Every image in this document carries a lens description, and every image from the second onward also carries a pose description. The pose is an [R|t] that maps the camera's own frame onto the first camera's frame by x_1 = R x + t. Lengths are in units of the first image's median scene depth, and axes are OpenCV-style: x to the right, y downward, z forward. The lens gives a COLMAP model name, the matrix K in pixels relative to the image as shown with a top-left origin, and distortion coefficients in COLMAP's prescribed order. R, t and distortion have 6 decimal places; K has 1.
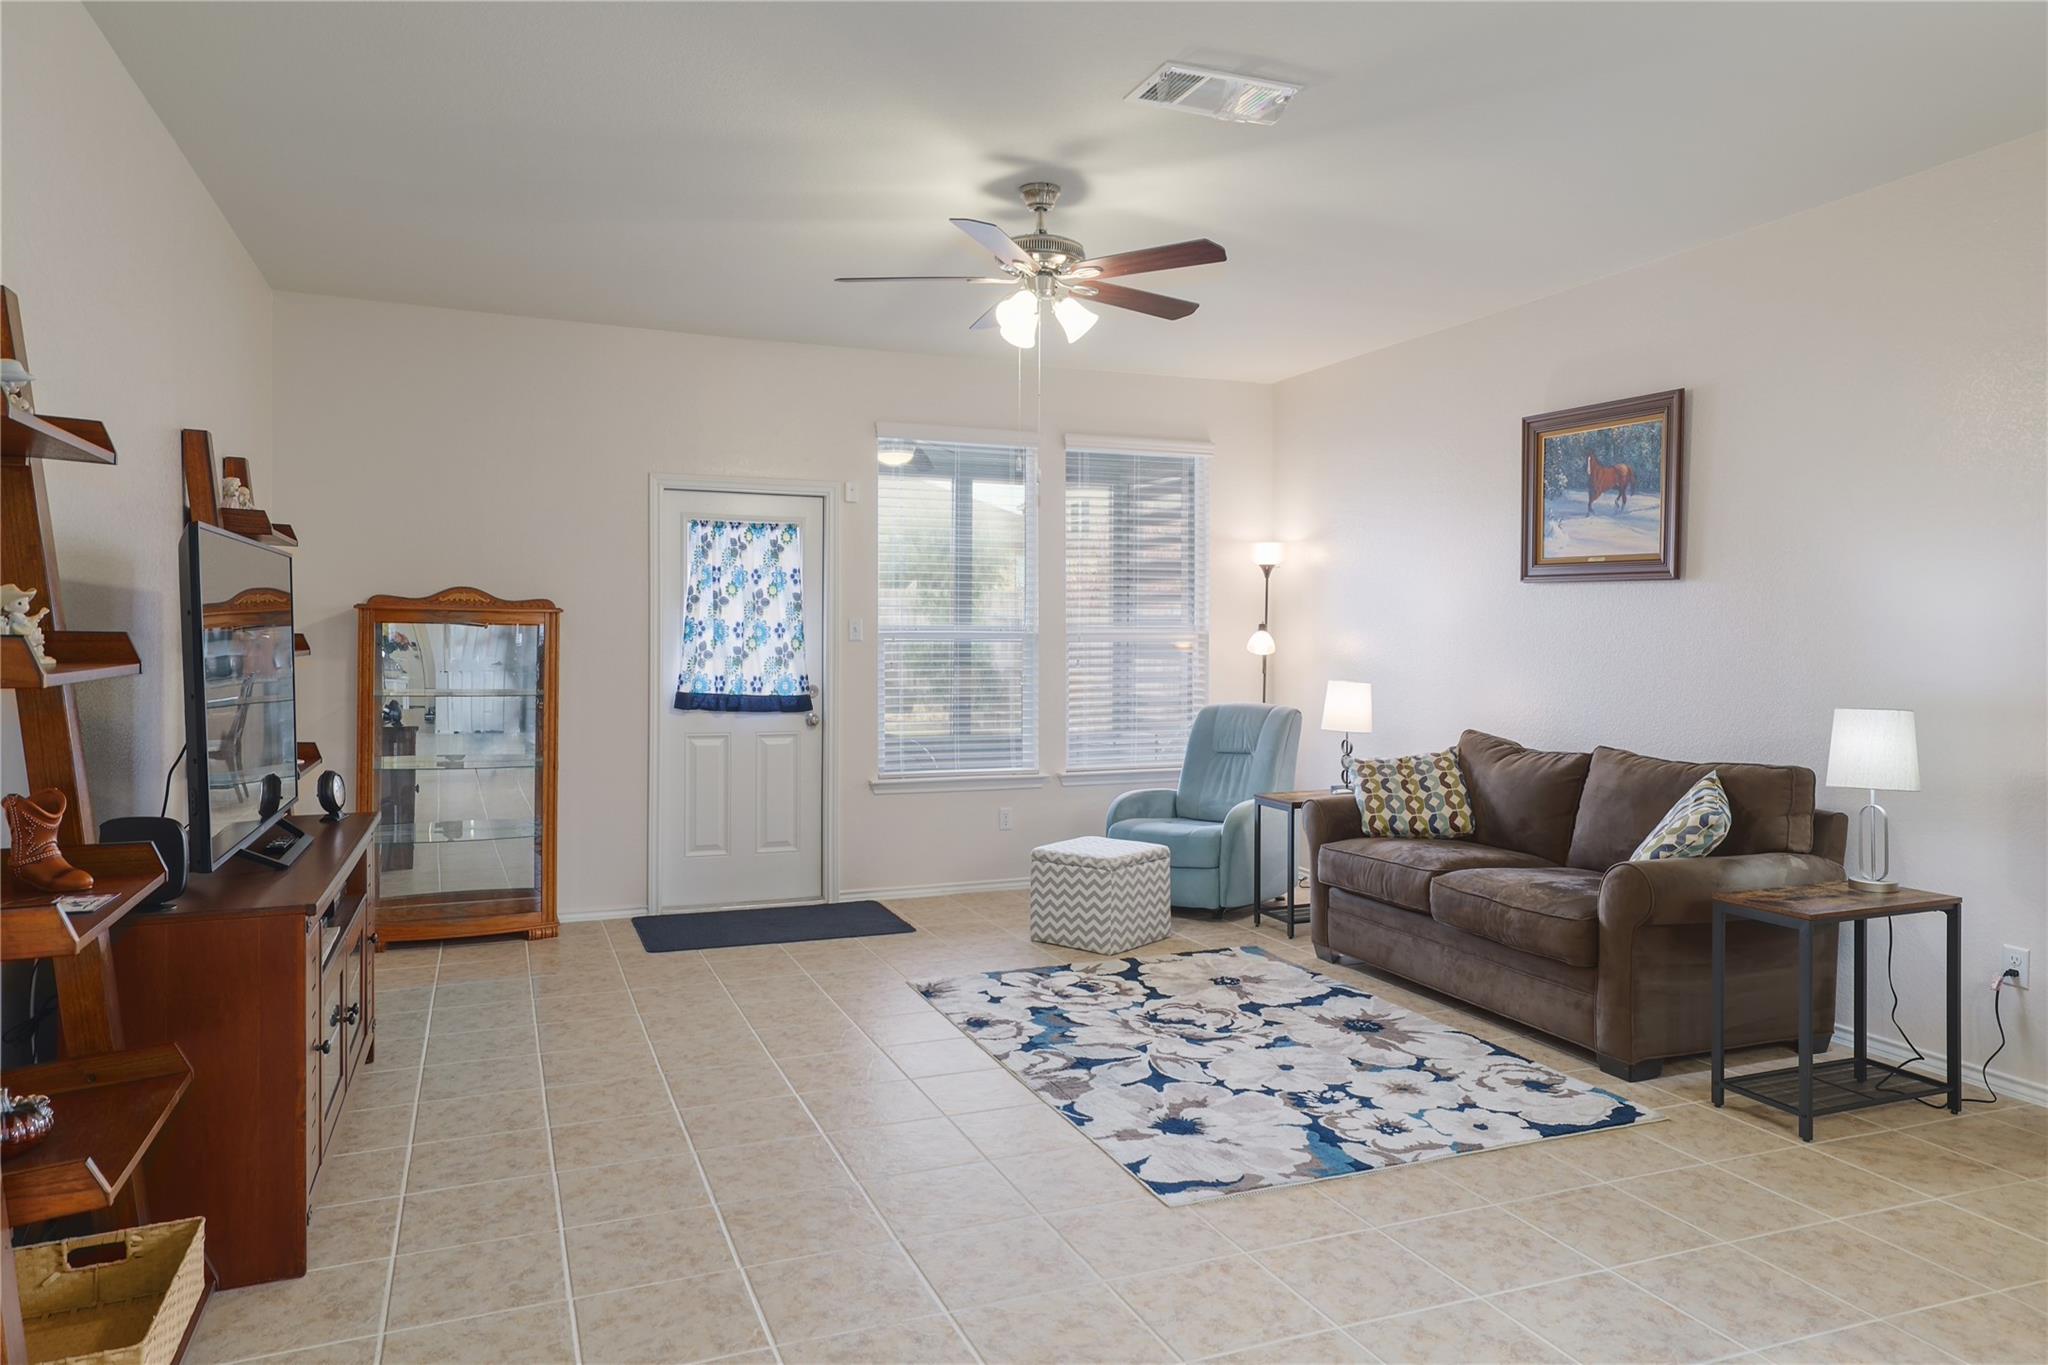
lens RADIAL K [[1347.3, 0, 1024.0], [0, 1347.3, 682.5], [0, 0, 1]] dist [0.007169, 0.000963]
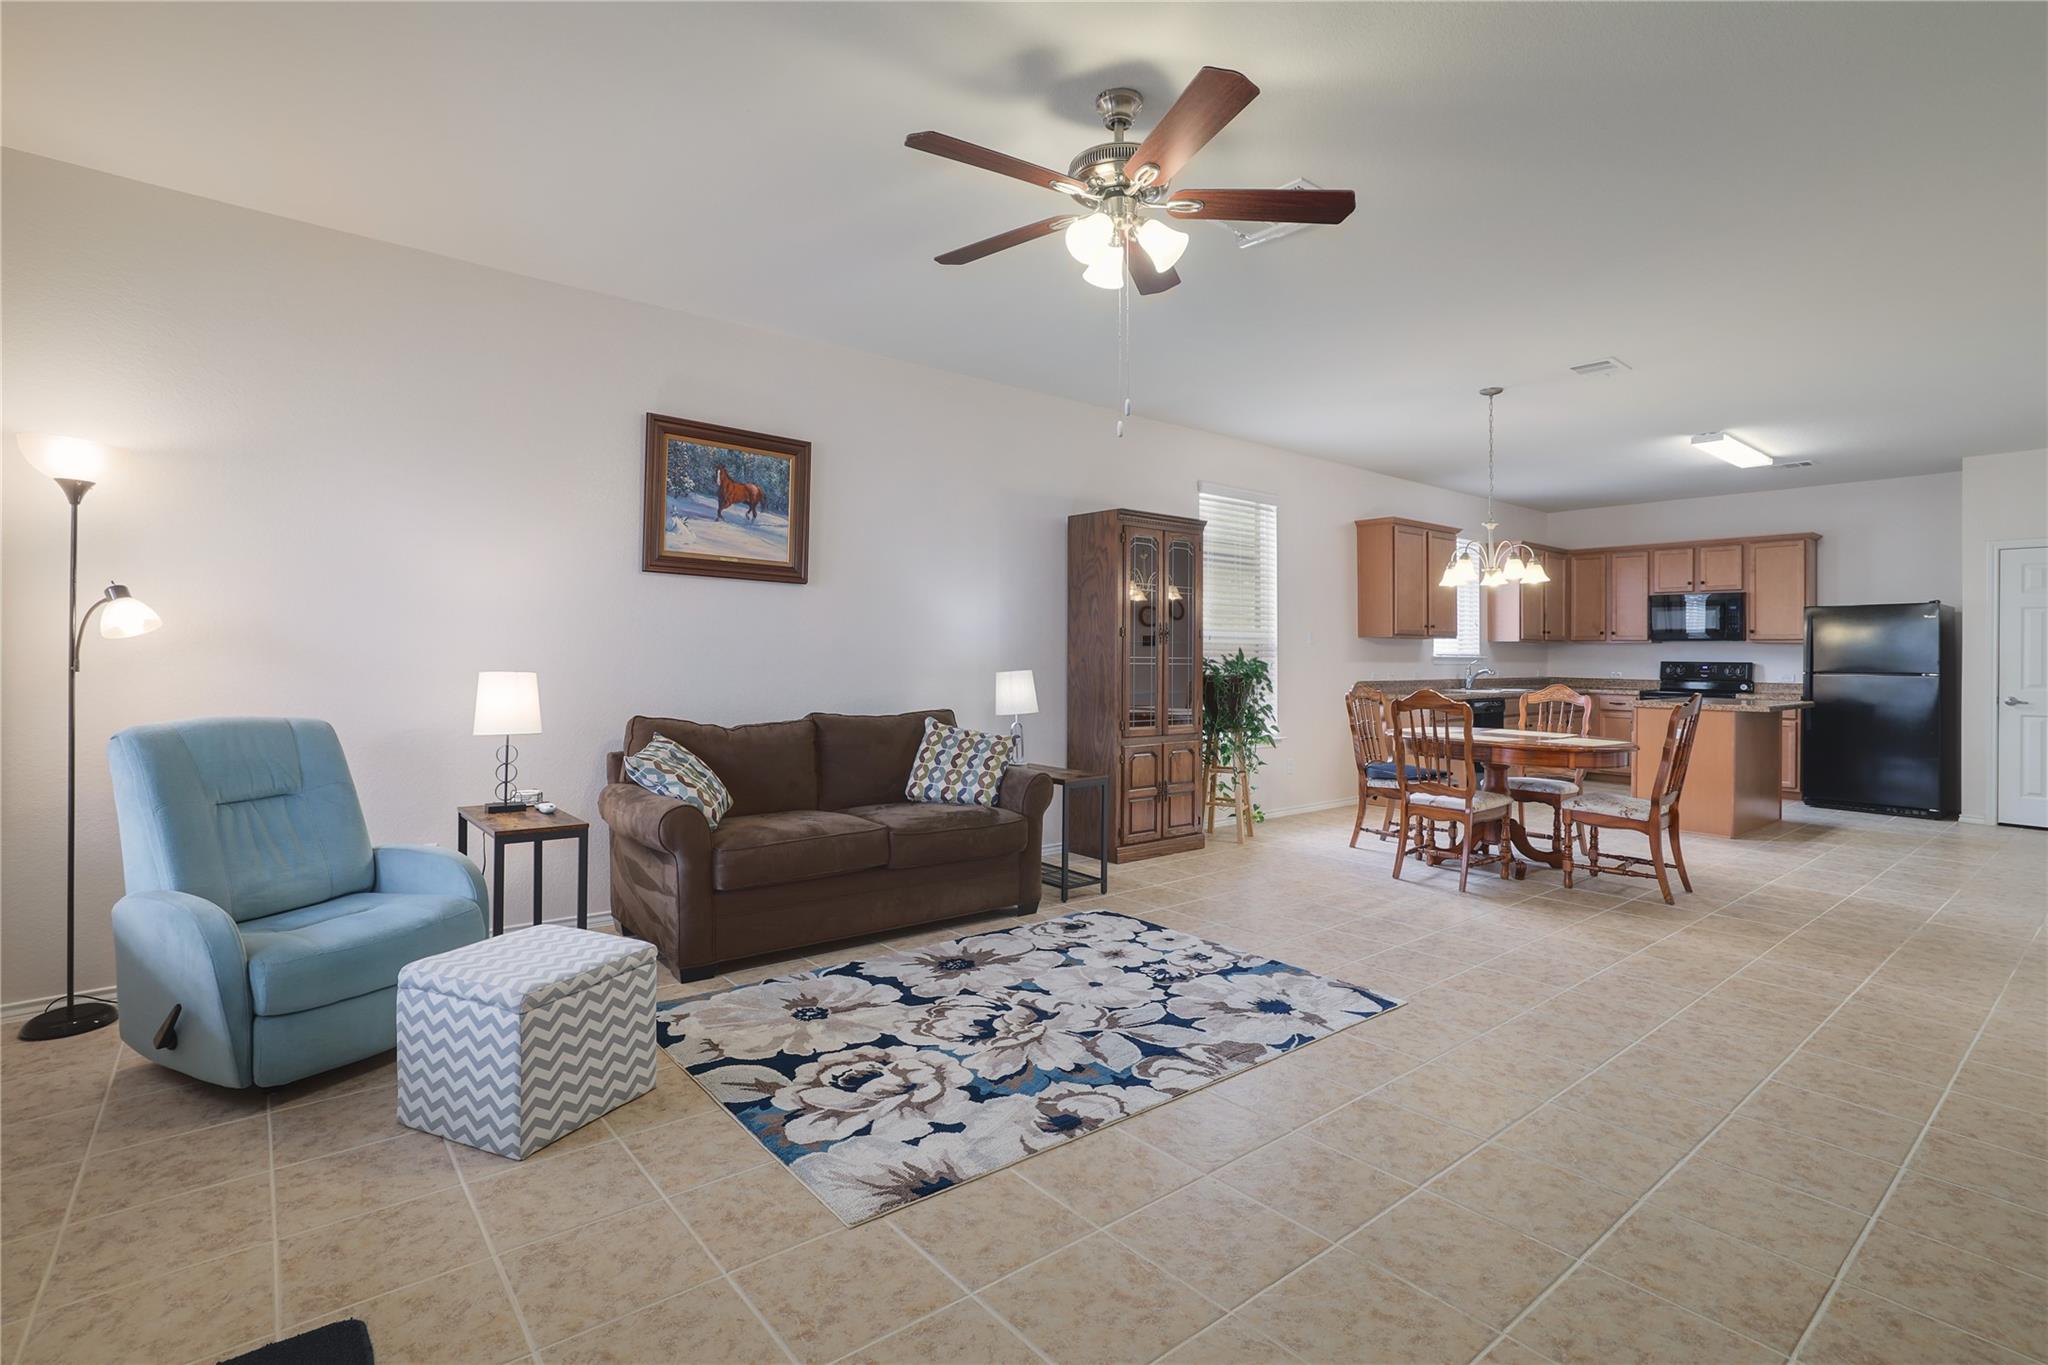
lens RADIAL K [[973.9, 0, 1028.2], [0, 973.9, 640.7], [0, 0, 1]] dist [-0.028648, 0.014199]
pose [[-0.304012, 0.010673, 0.952608, -0.596754], [0.021519, 0.999759, -0.004333, -0.013484], [-0.952425, 0.019182, -0.304168, 1.297211]]
